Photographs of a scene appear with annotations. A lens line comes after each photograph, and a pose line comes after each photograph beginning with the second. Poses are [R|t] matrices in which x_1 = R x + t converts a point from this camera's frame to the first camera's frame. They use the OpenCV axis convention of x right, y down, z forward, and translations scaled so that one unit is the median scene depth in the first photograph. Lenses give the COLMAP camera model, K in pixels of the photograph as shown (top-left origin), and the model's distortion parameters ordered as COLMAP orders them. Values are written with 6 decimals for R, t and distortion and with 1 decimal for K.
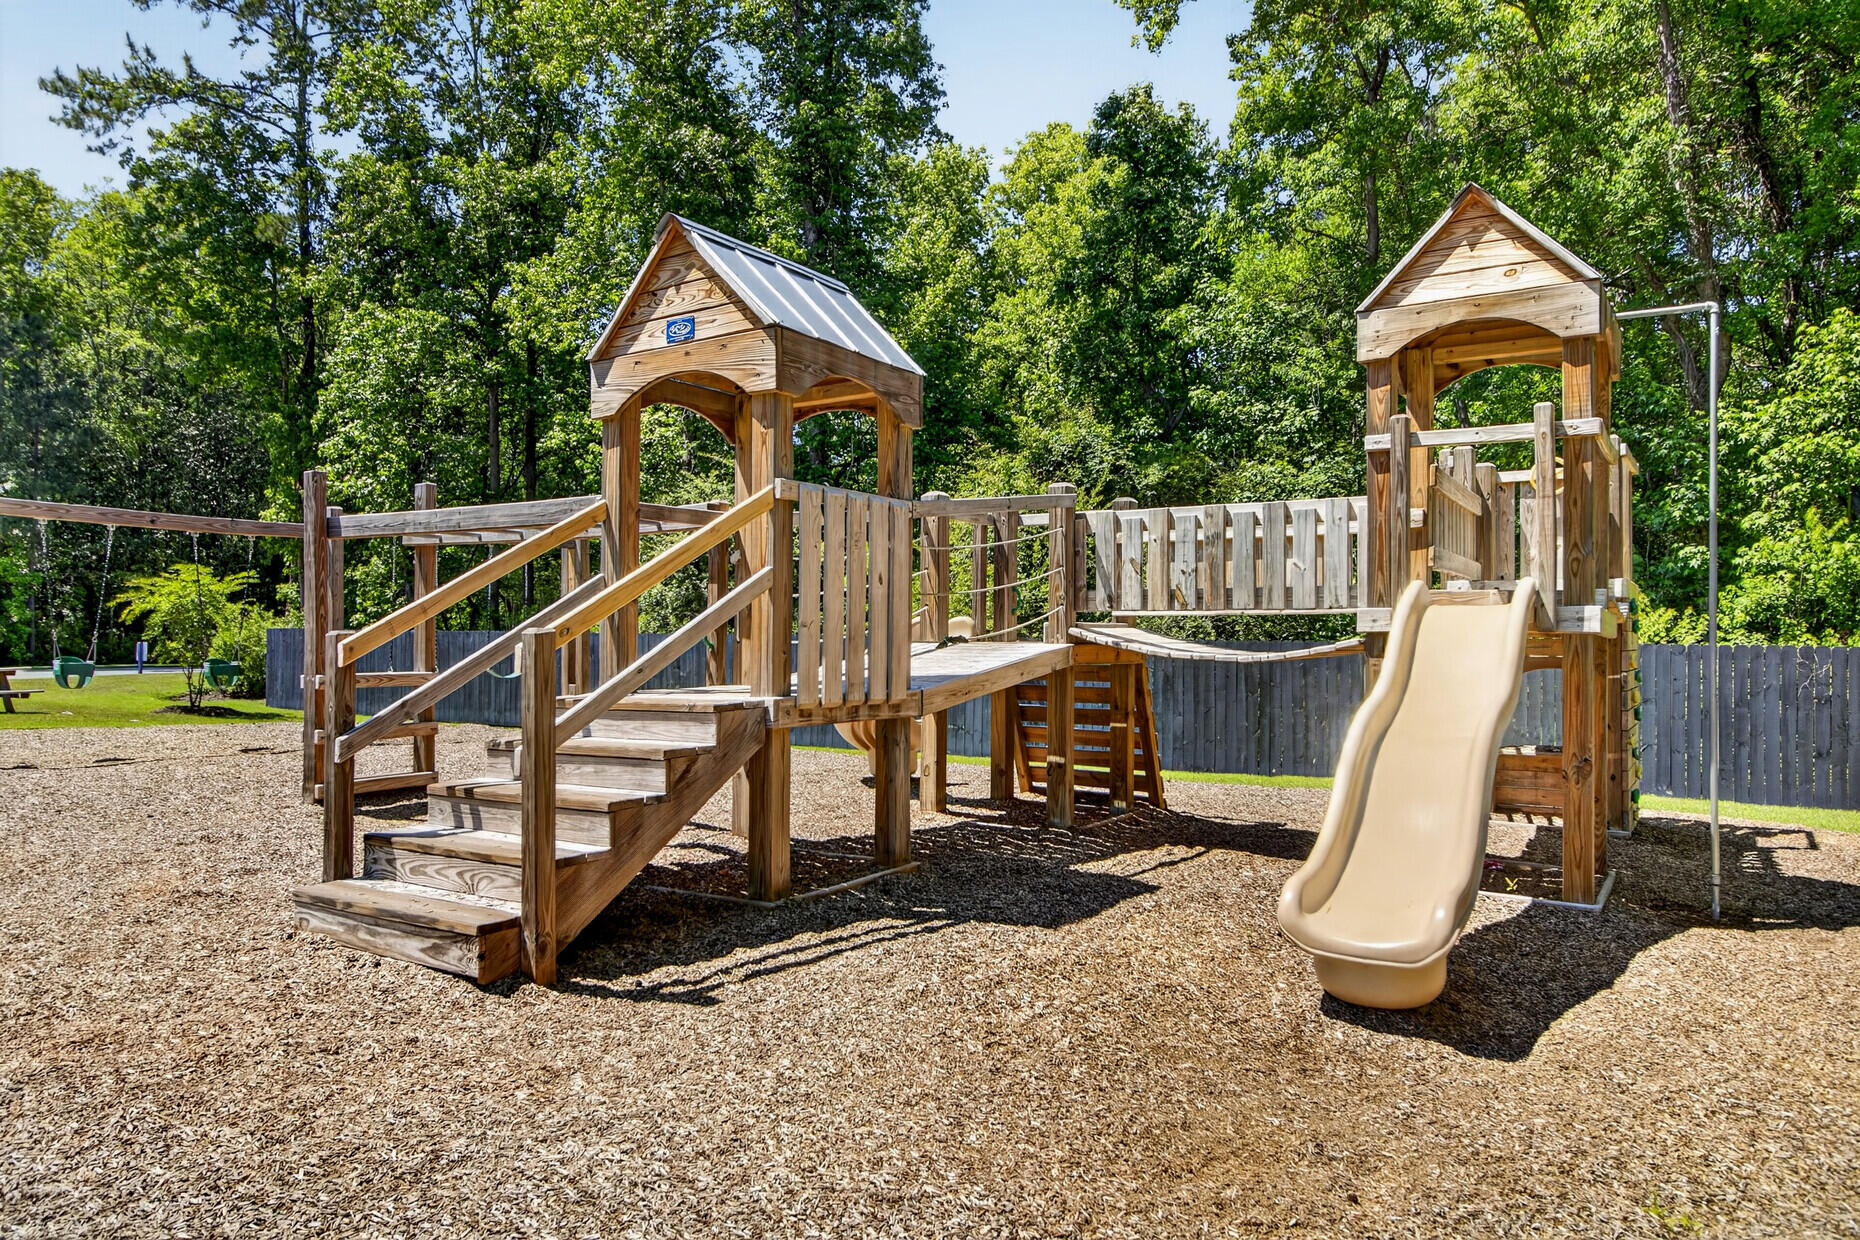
lens RADIAL K [[1127.6, 0, 923.0], [0, 1127.6, 598.5], [0, 0, 1]] dist [0.001069, 0.000044]
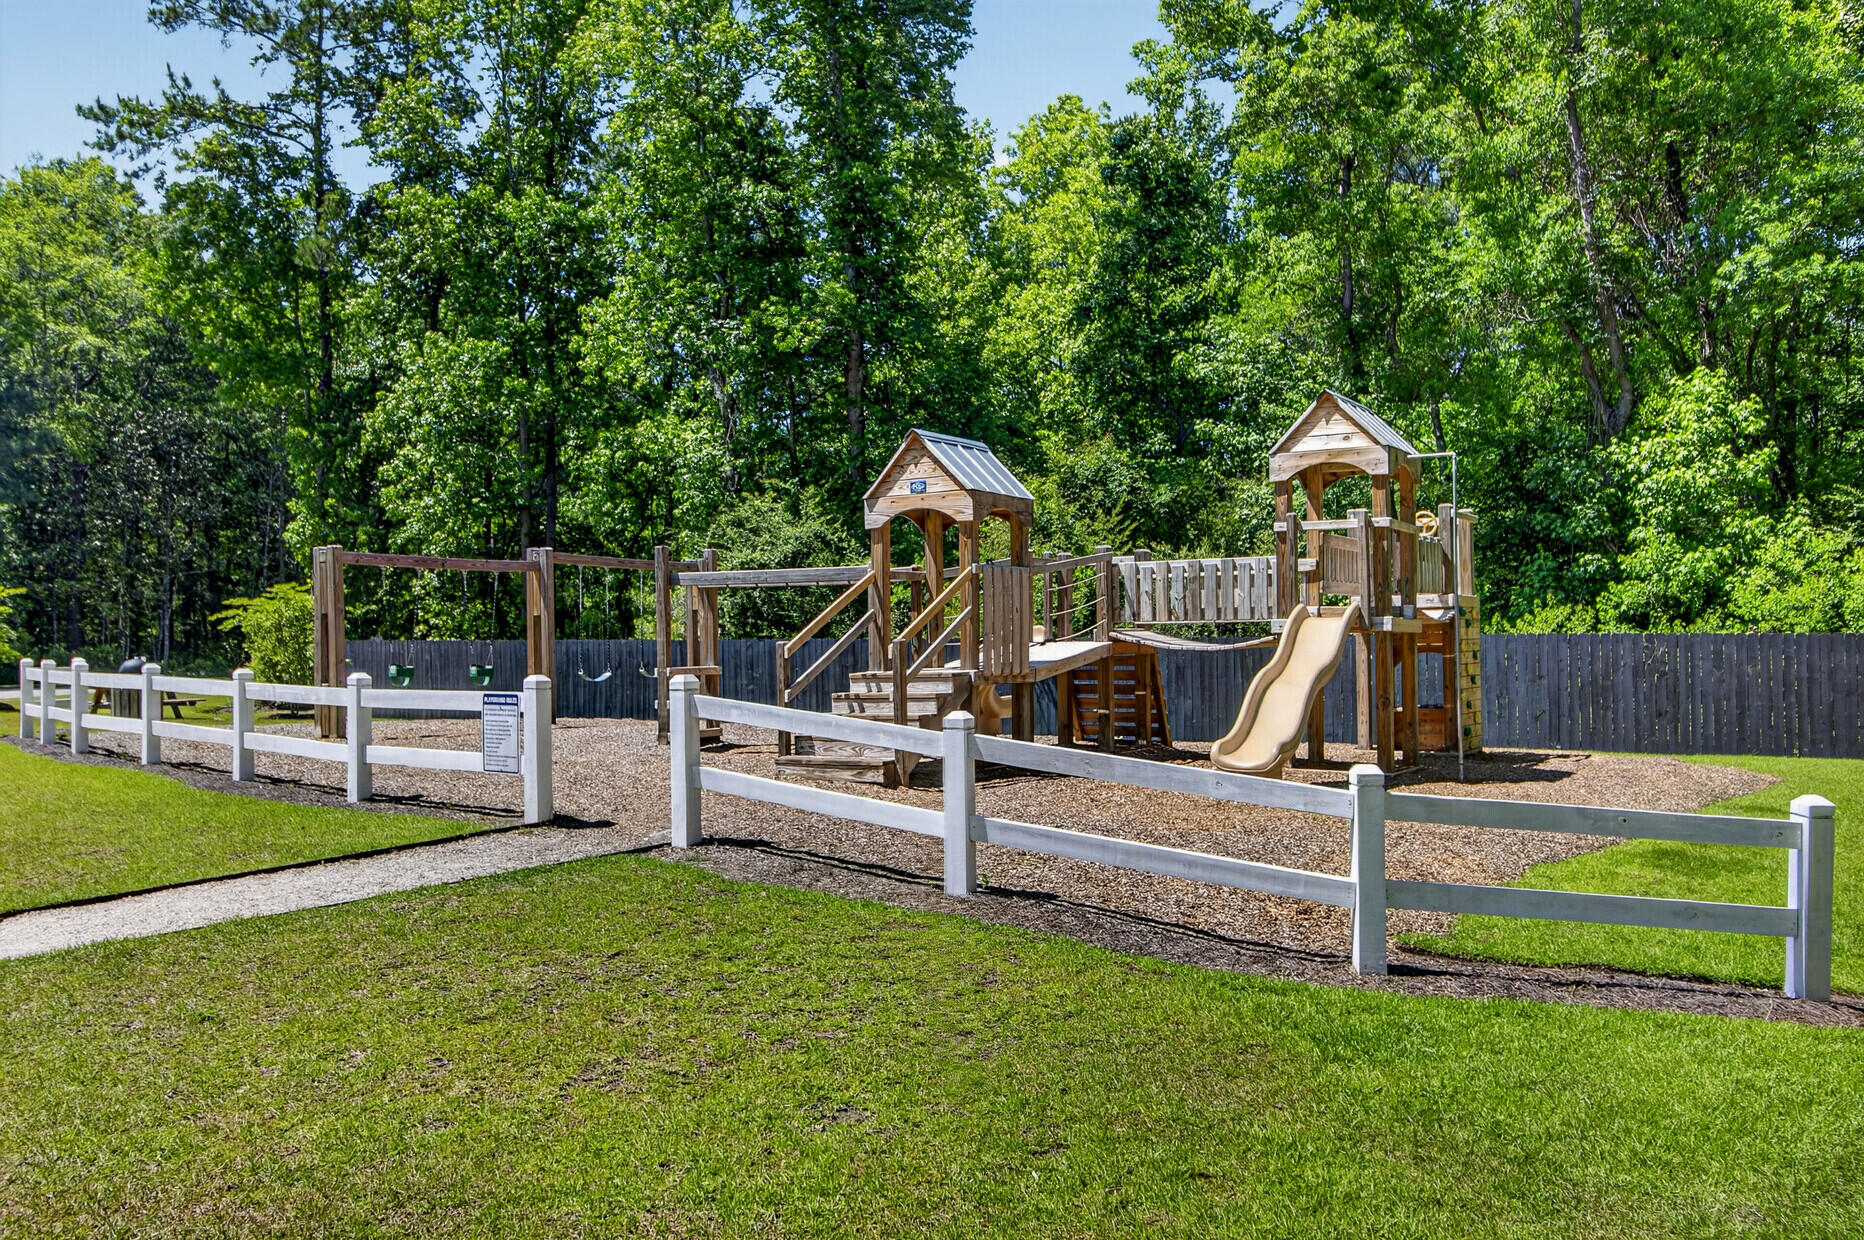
lens RADIAL K [[1455.0, 0, 932.0], [0, 1455.0, 620.0], [0, 0, 1]] dist [0.006343, 0.007180]
pose [[0.999268, -0.018339, 0.033587, -0.105308], [0.017558, 0.999572, 0.023406, -0.024105], [-0.034001, -0.022799, 0.999162, -0.585857]]
